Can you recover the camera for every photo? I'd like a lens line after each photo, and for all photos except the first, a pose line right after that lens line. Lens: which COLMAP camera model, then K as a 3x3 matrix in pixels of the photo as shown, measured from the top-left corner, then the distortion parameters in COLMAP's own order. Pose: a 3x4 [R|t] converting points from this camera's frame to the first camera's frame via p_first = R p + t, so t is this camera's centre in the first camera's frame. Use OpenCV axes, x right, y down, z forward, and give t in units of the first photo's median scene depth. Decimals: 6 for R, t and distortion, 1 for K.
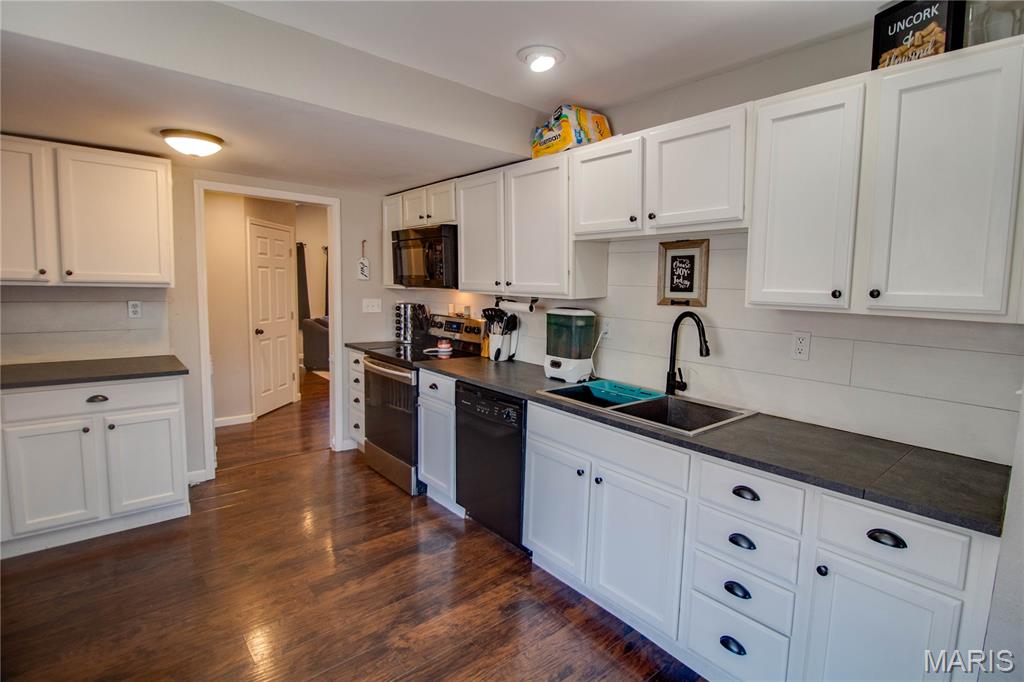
lens RADIAL K [[494.7, 0, 524.5], [0, 494.7, 326.1], [0, 0, 1]] dist [0.000181, -0.013603]
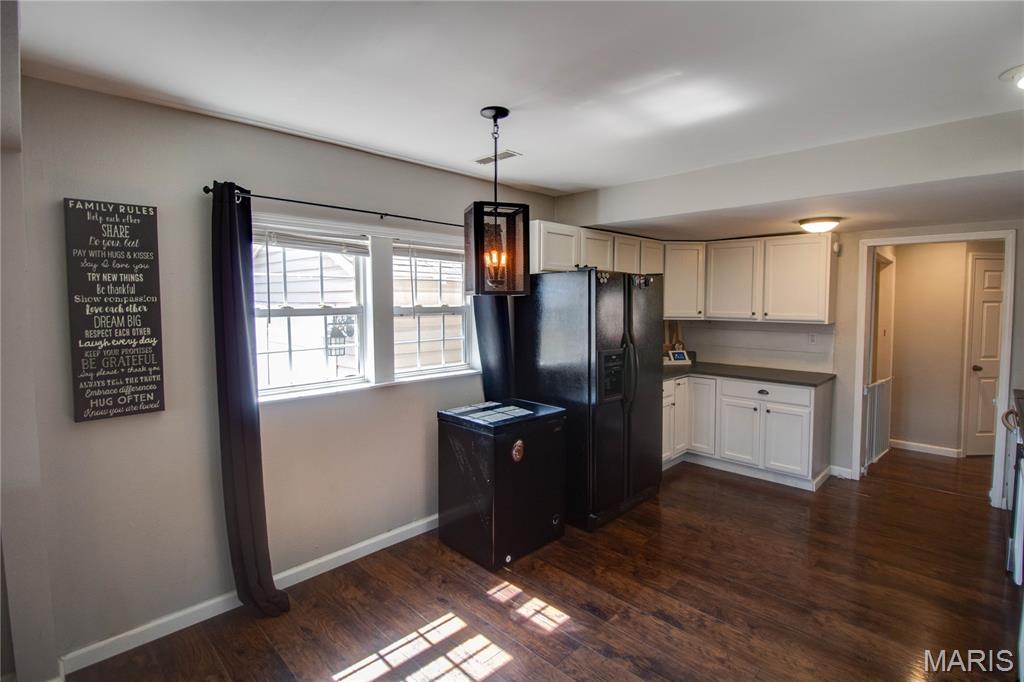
lens RADIAL K [[484.8, 0, 523.9], [0, 484.8, 326.8], [0, 0, 1]] dist [-0.000780, -0.012837]
pose [[0.069061, 0.033303, -0.997056, 0.650951], [-0.081881, 0.996260, 0.027605, -0.045498], [0.994247, 0.079734, 0.071529, 0.081529]]
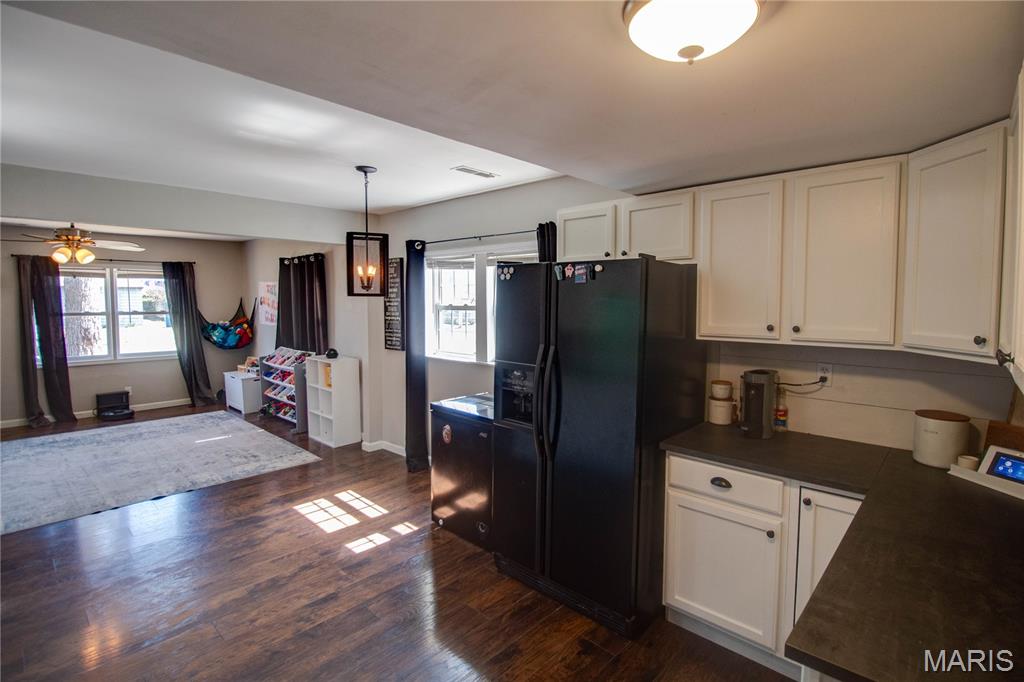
lens RADIAL K [[491.6, 0, 551.3], [0, 491.6, 329.9], [0, 0, 1]] dist [0.000088, -0.014191]
pose [[-0.991555, -0.019768, -0.128172, -0.529028], [-0.037654, 0.989623, 0.138666, -0.180797], [0.124101, 0.142321, -0.982010, 1.393259]]
